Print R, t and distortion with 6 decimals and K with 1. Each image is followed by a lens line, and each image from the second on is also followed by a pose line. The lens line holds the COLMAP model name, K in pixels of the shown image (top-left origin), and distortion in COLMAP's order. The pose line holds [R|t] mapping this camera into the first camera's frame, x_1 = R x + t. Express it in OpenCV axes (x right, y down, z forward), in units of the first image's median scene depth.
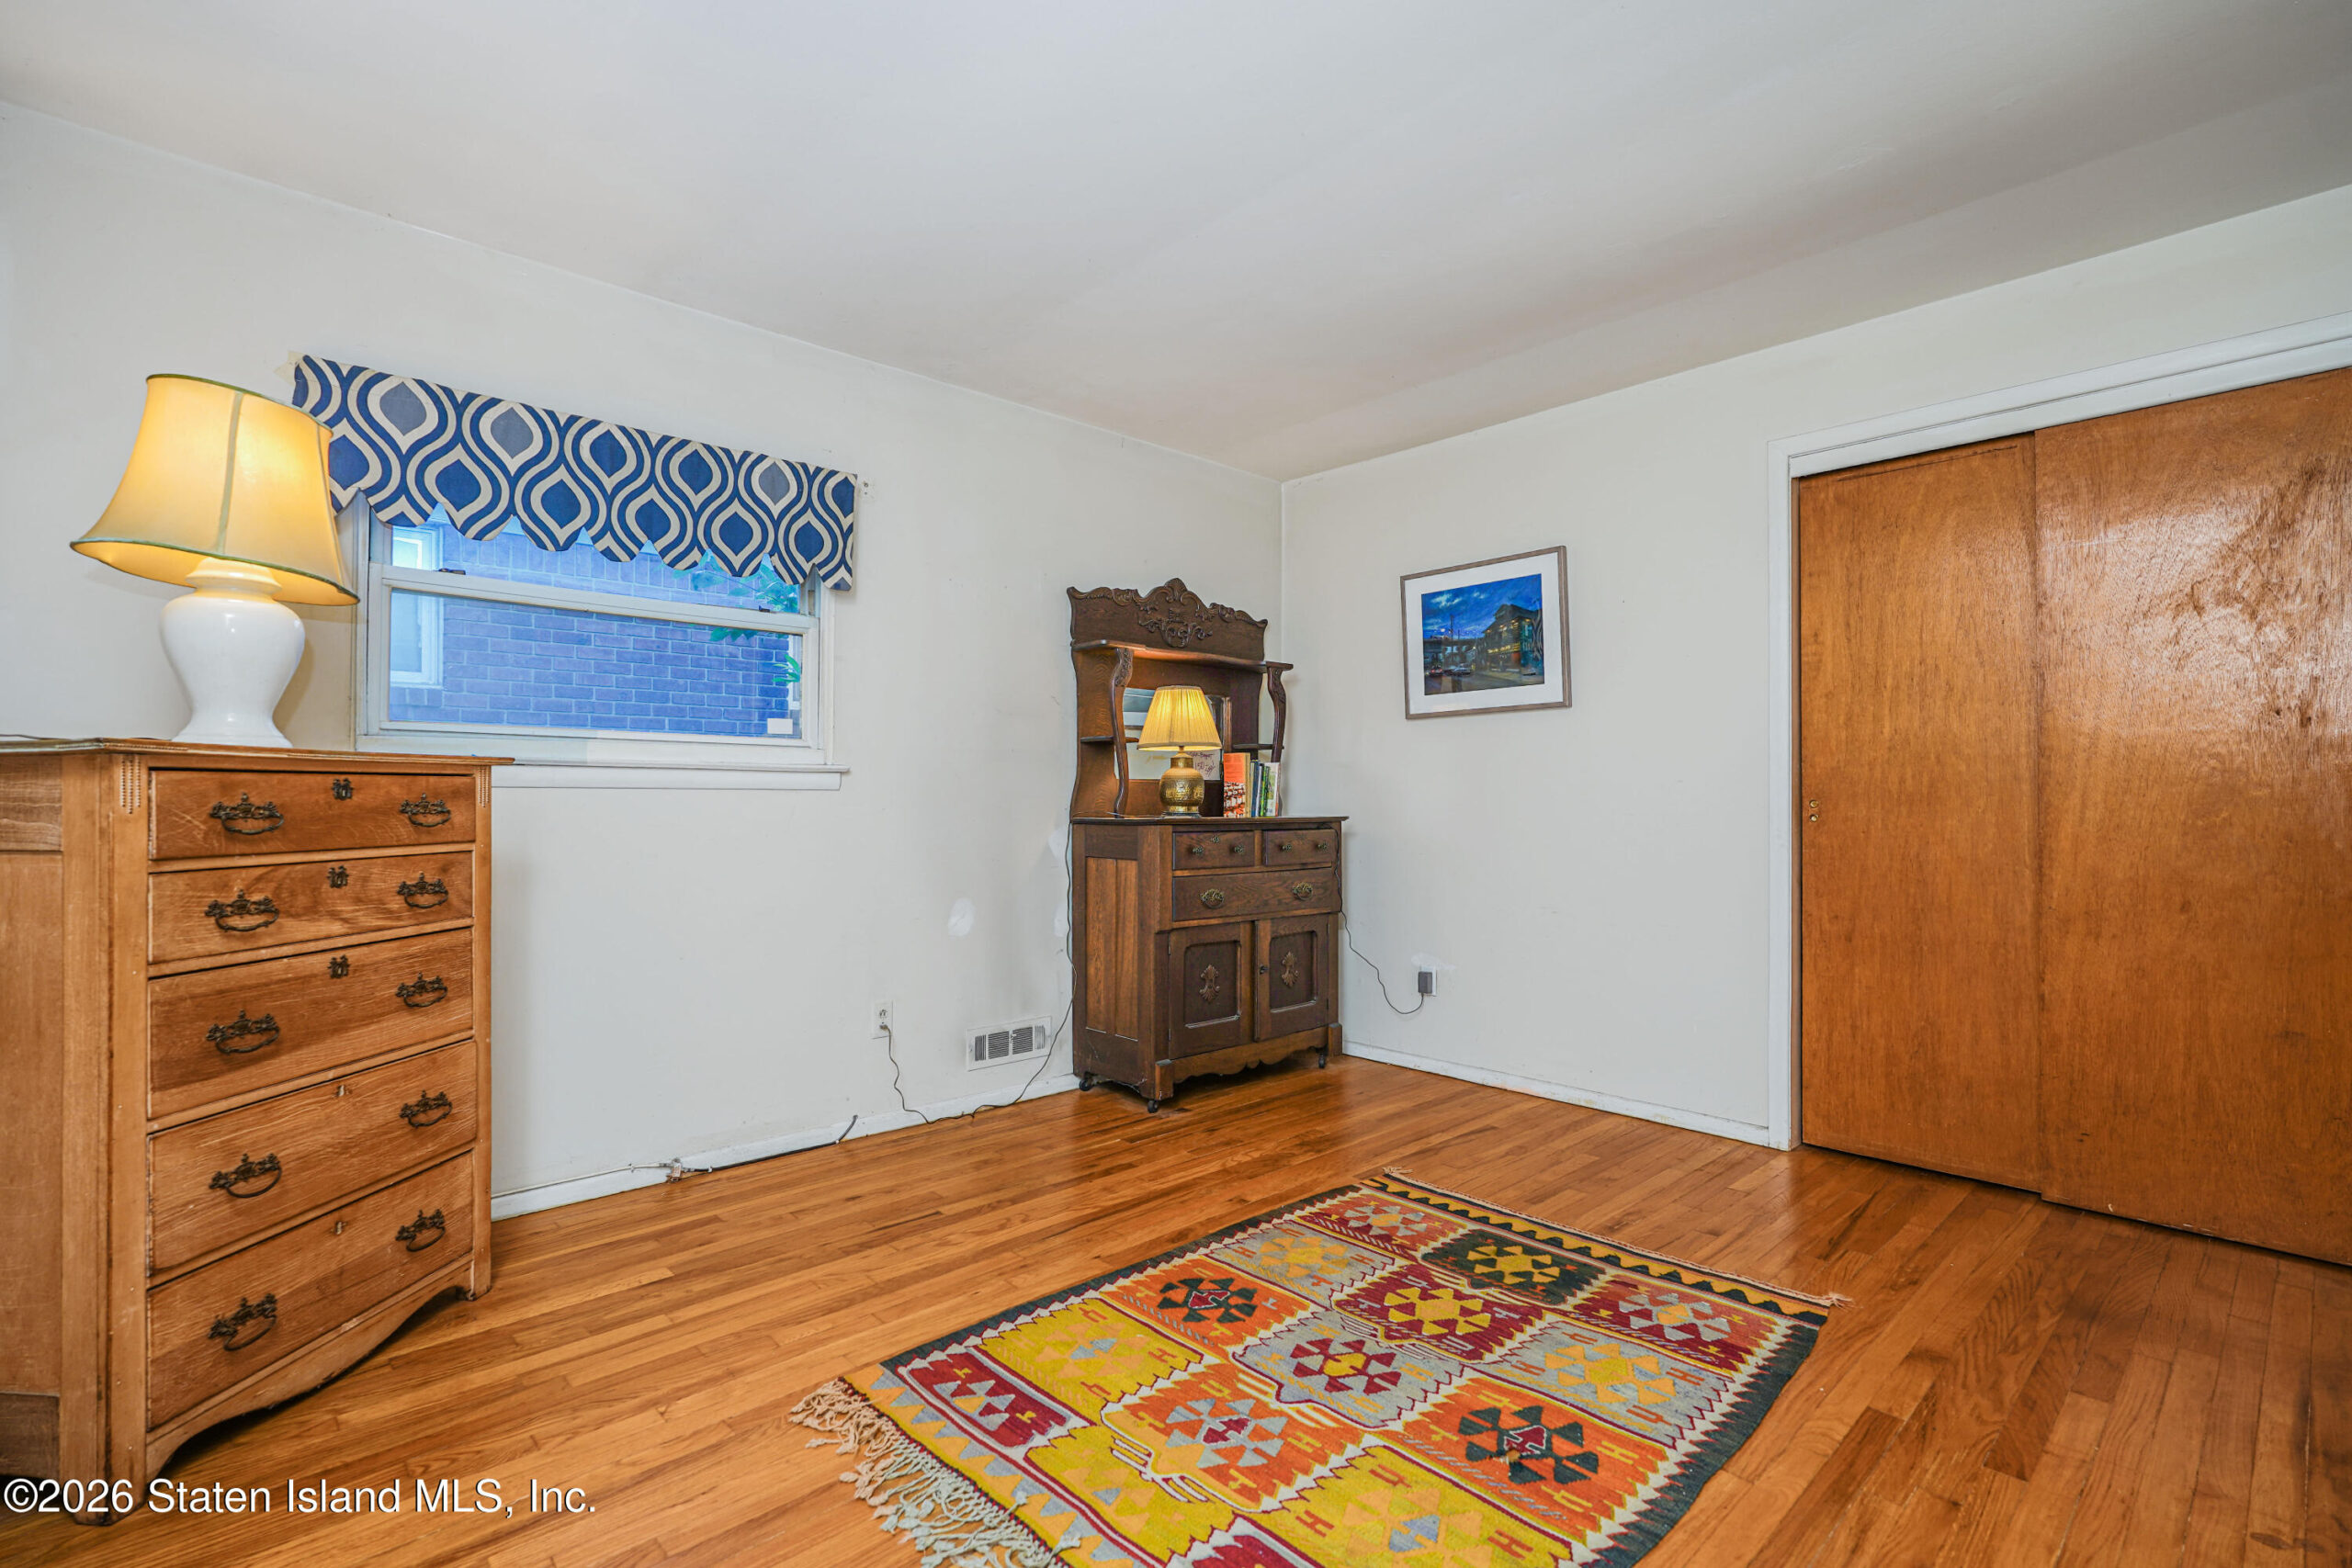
lens RADIAL K [[1078.8, 0, 1176.0], [0, 1078.8, 784.0], [0, 0, 1]] dist [-0.022575, 0.017296]
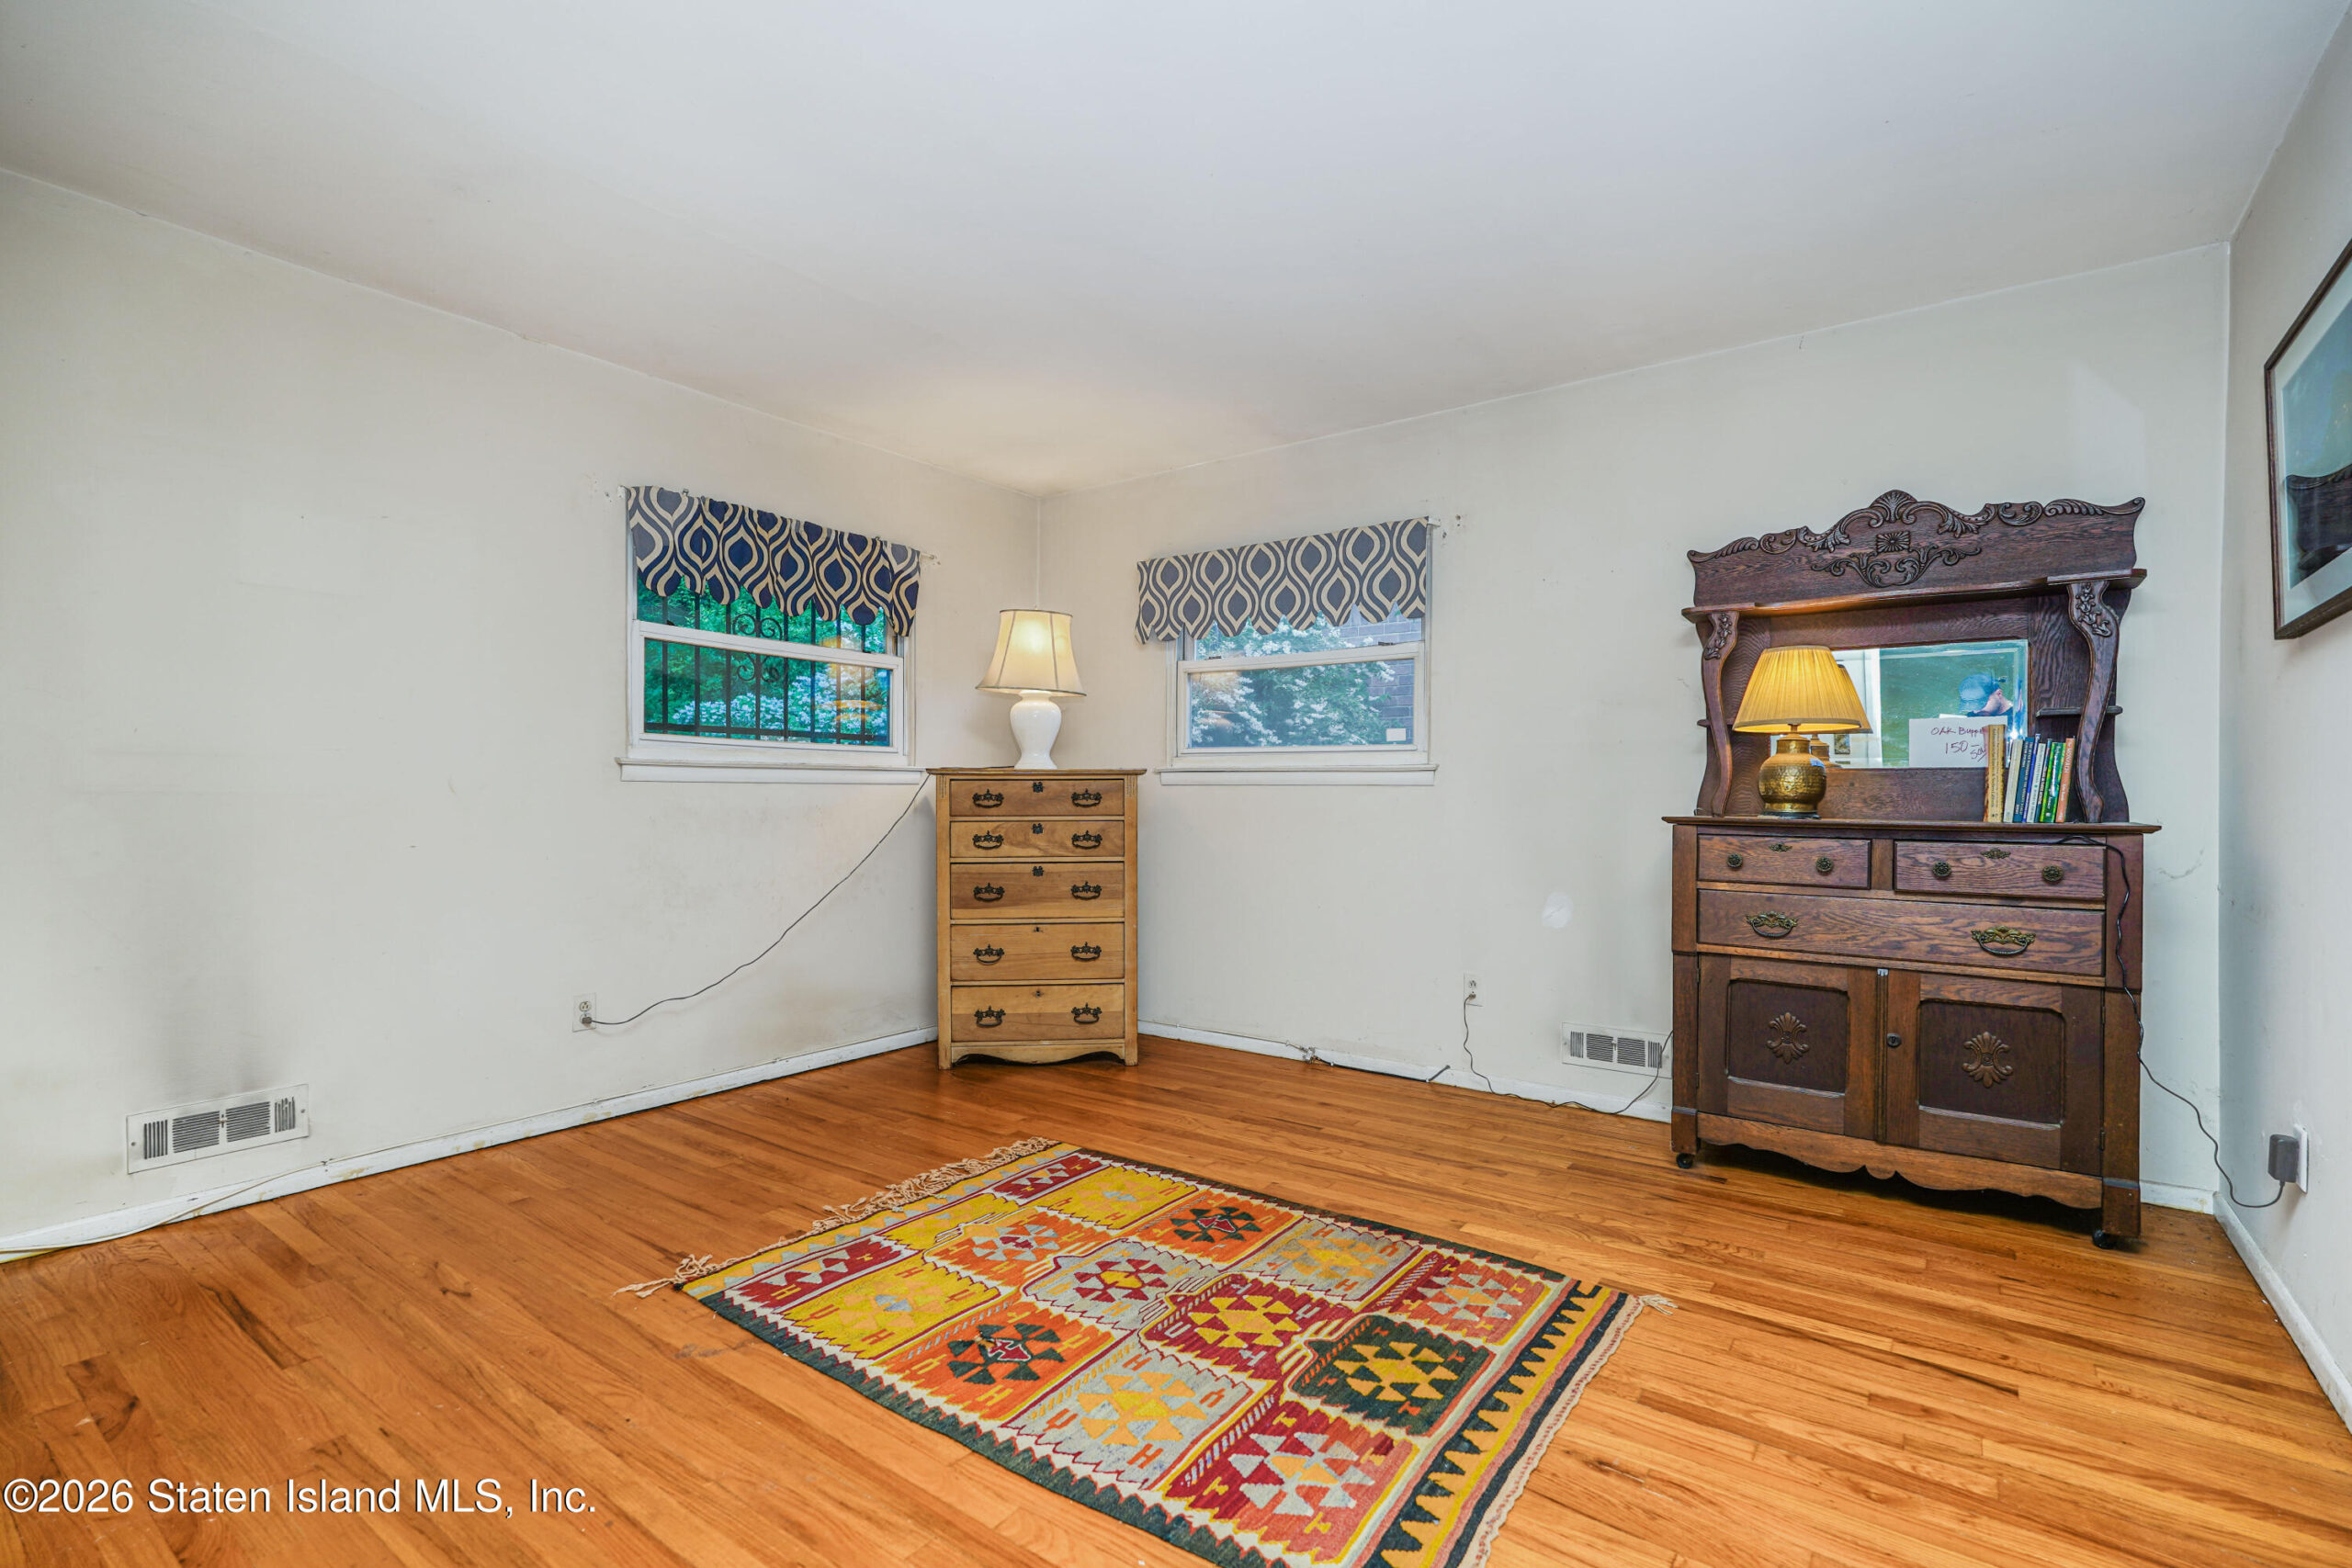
lens RADIAL K [[1034.6, 0, 1176.0], [0, 1034.6, 791.3], [0, 0, 1]] dist [-0.014701, 0.007741]
pose [[0.209653, -0.001176, -0.977775, 1.105128], [0.010089, 0.999949, 0.000961, 0.012520], [0.977724, -0.010066, 0.209654, 0.729453]]
